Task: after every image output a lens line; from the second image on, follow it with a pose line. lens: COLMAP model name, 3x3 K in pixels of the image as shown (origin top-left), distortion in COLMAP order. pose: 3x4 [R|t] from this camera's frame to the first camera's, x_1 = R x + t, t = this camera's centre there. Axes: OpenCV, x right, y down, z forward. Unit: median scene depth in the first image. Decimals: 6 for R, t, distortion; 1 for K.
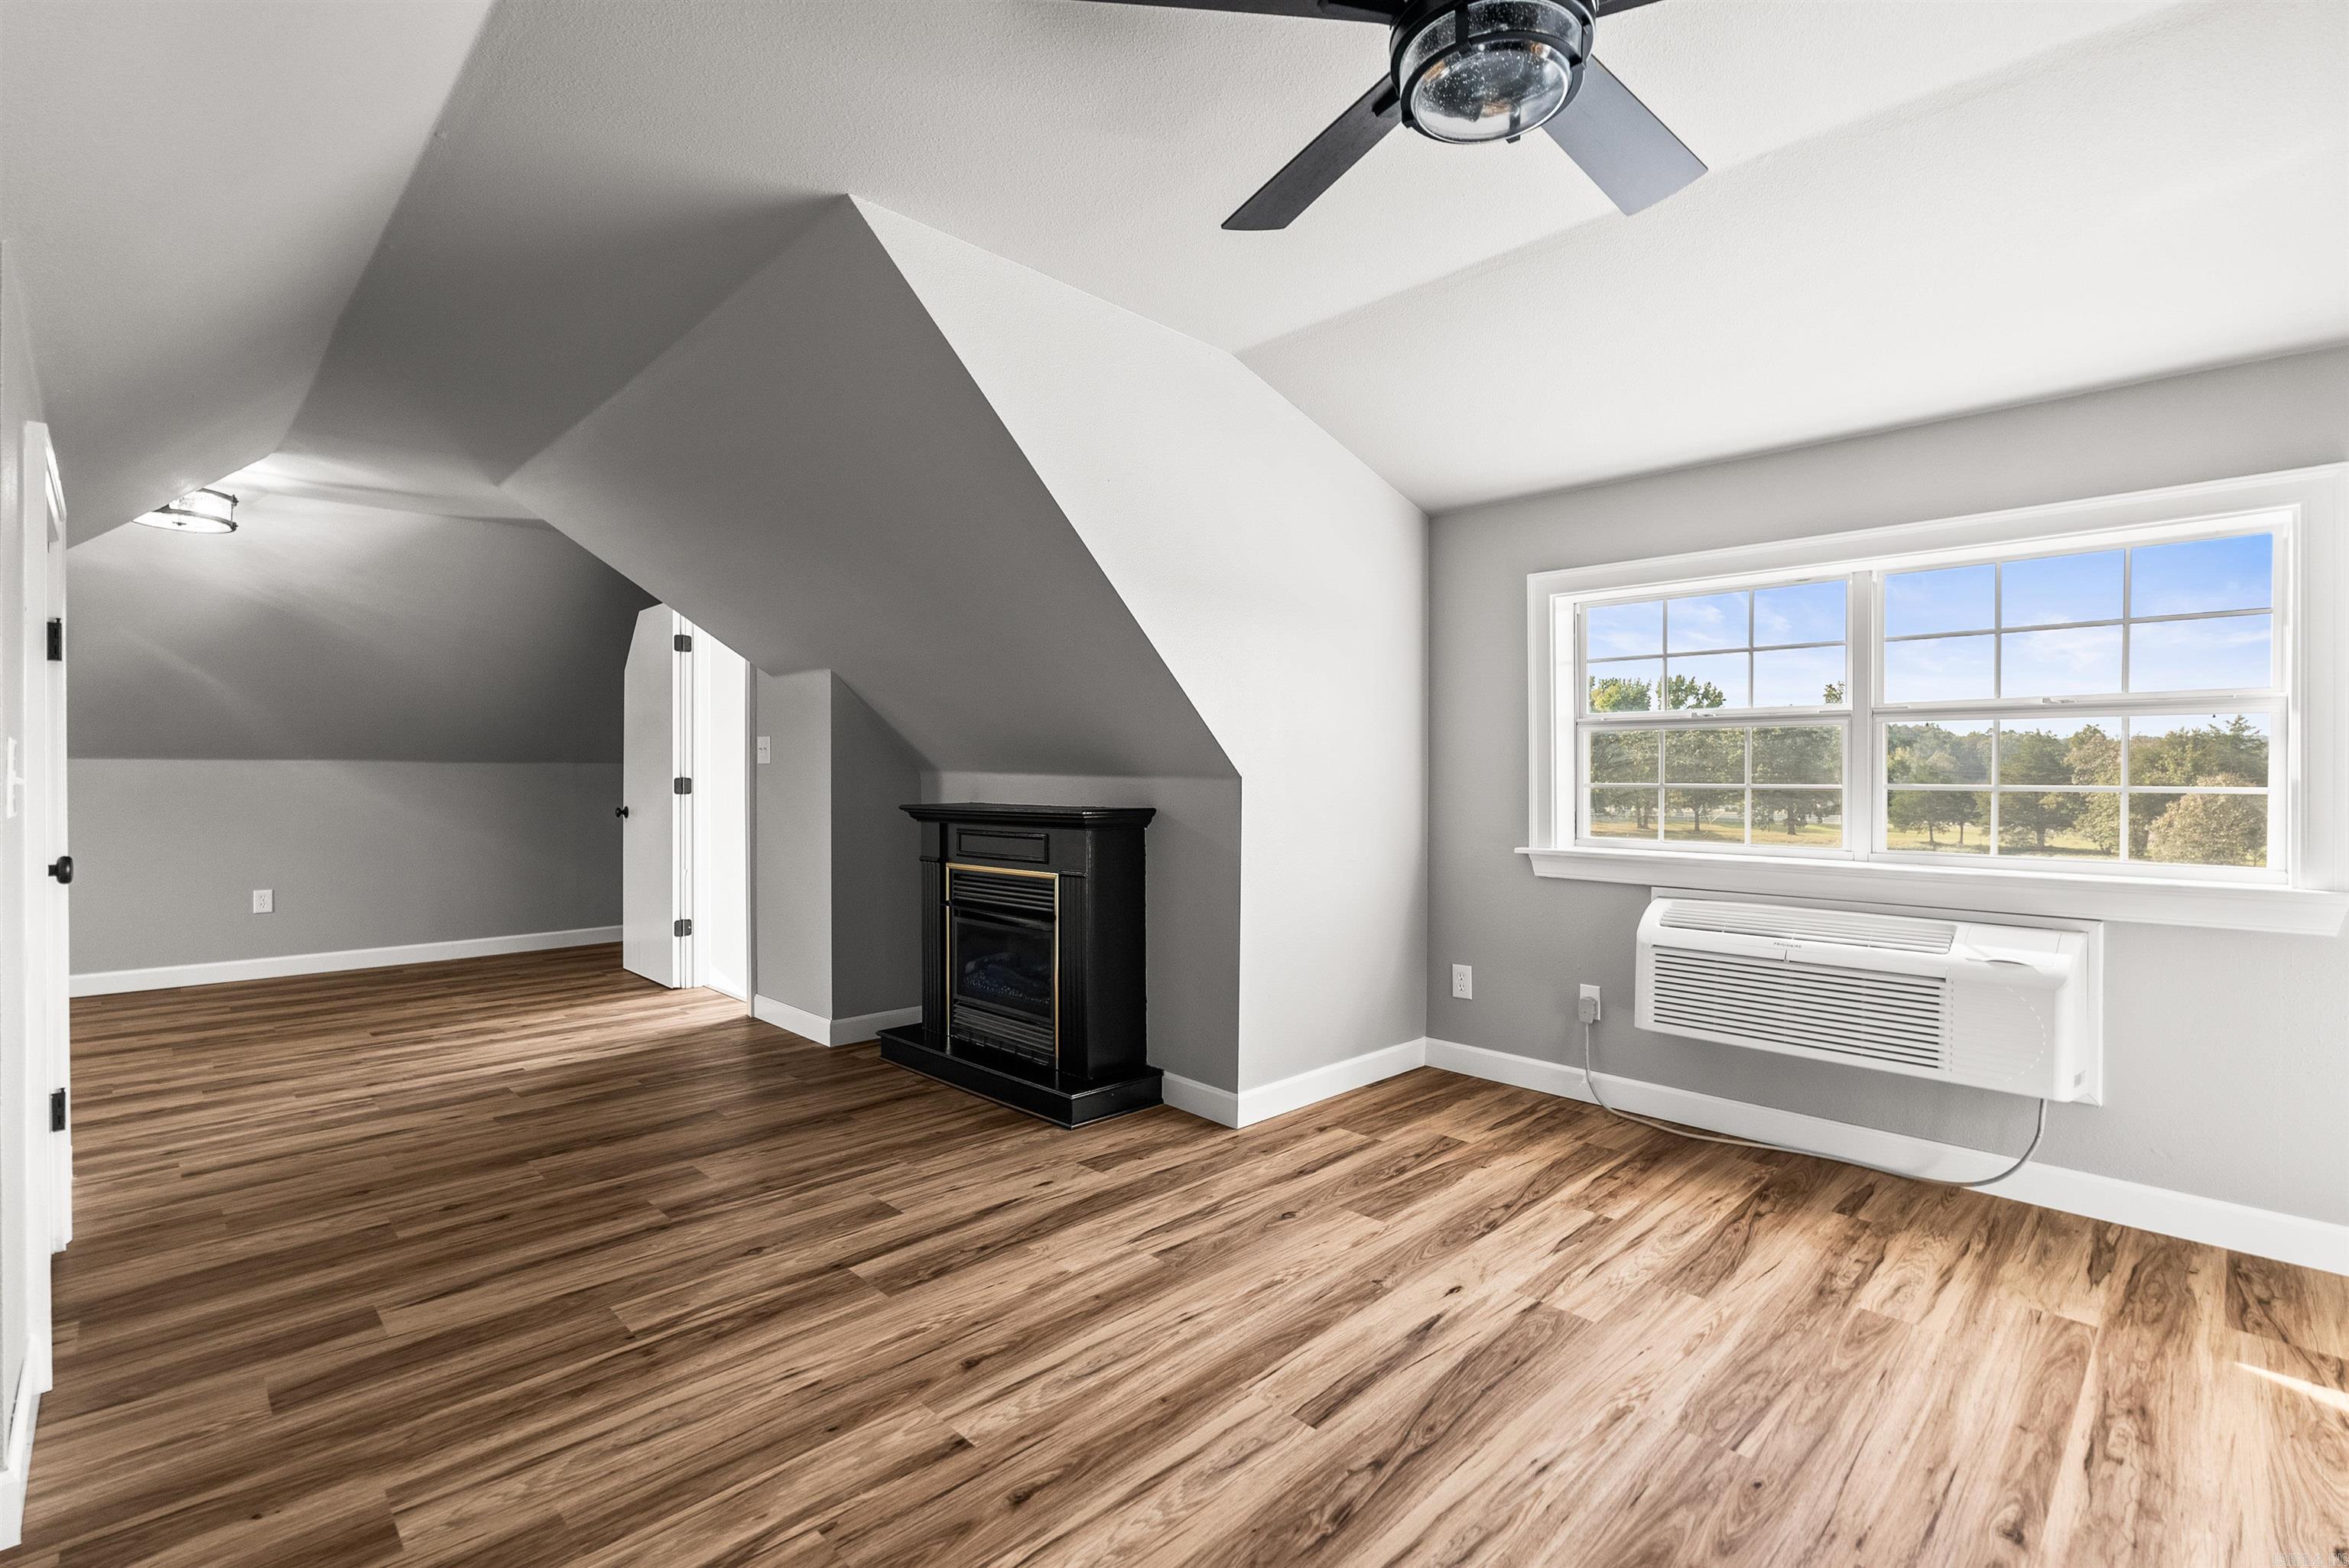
lens RADIAL K [[1061.0, 0, 1174.6], [0, 1061.0, 781.7], [0, 0, 1]] dist [-0.001483, -0.000128]
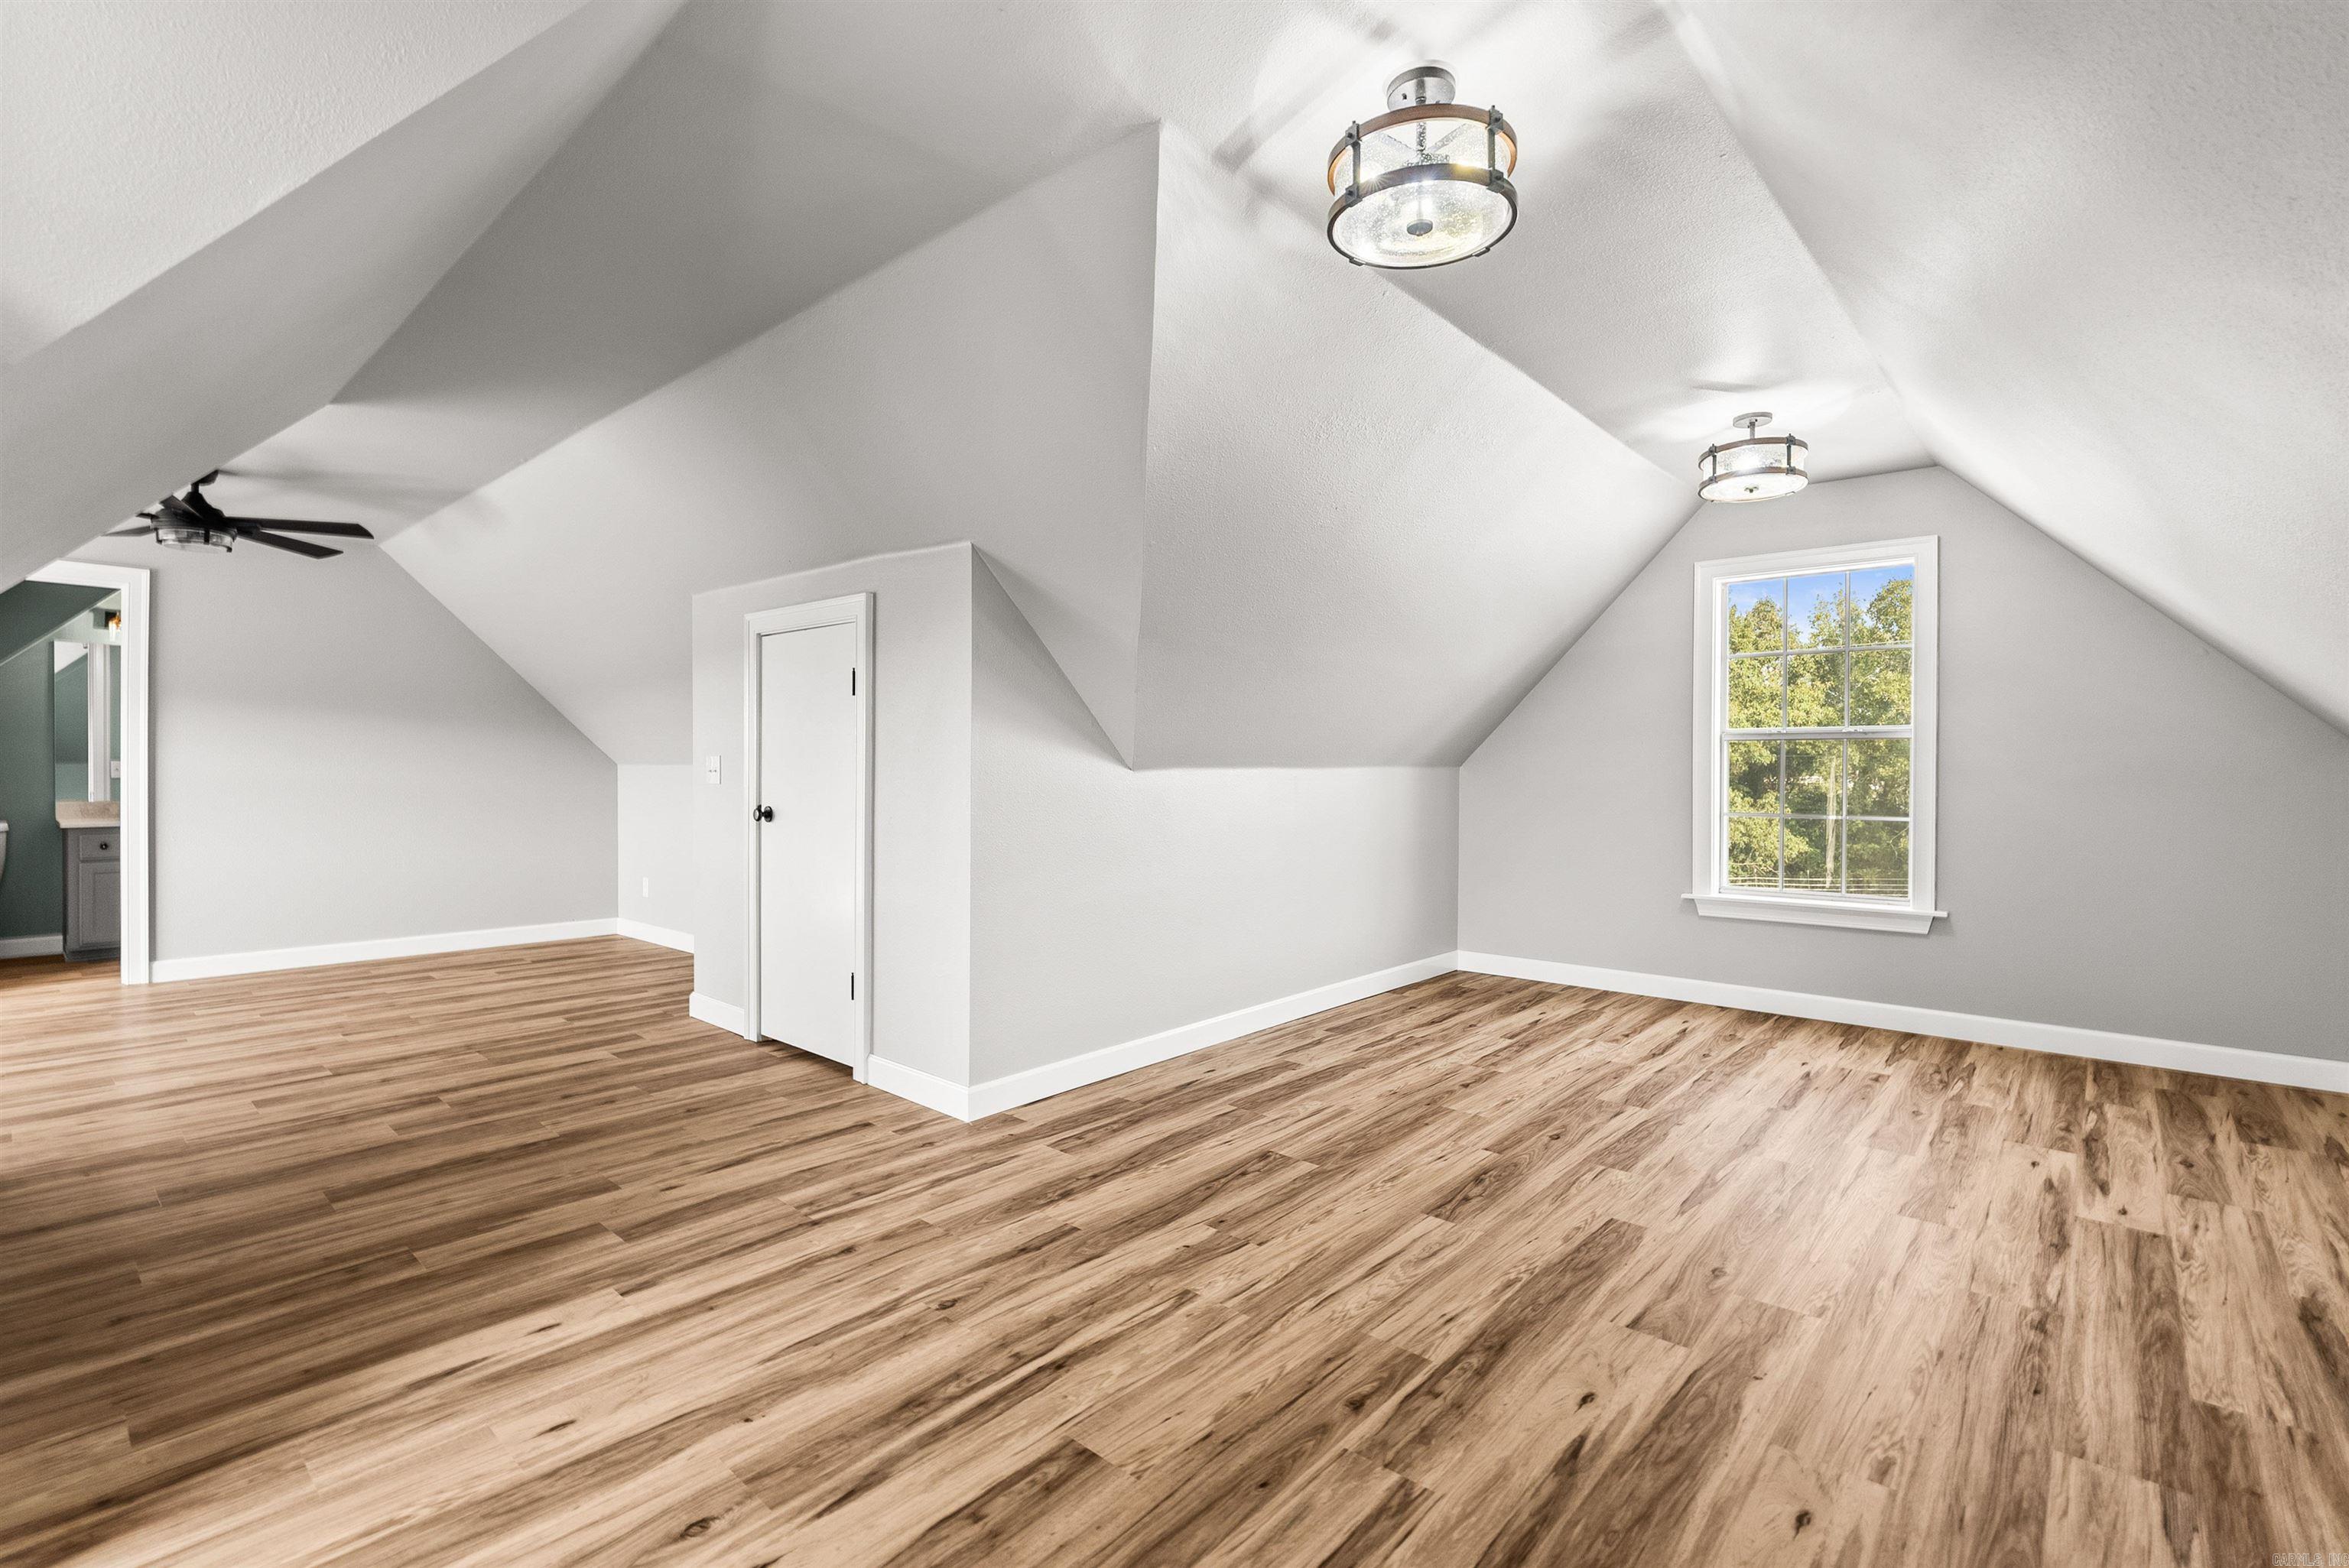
lens RADIAL K [[1061.0, 0, 1178.6], [0, 1061.0, 776.3], [0, 0, 1]] dist [-0.001483, -0.000128]
pose [[-0.997979, -0.003824, -0.063435, -1.155763], [-0.004733, 0.999888, 0.014187, -0.016495], [0.063373, 0.014459, -0.997885, 2.084590]]
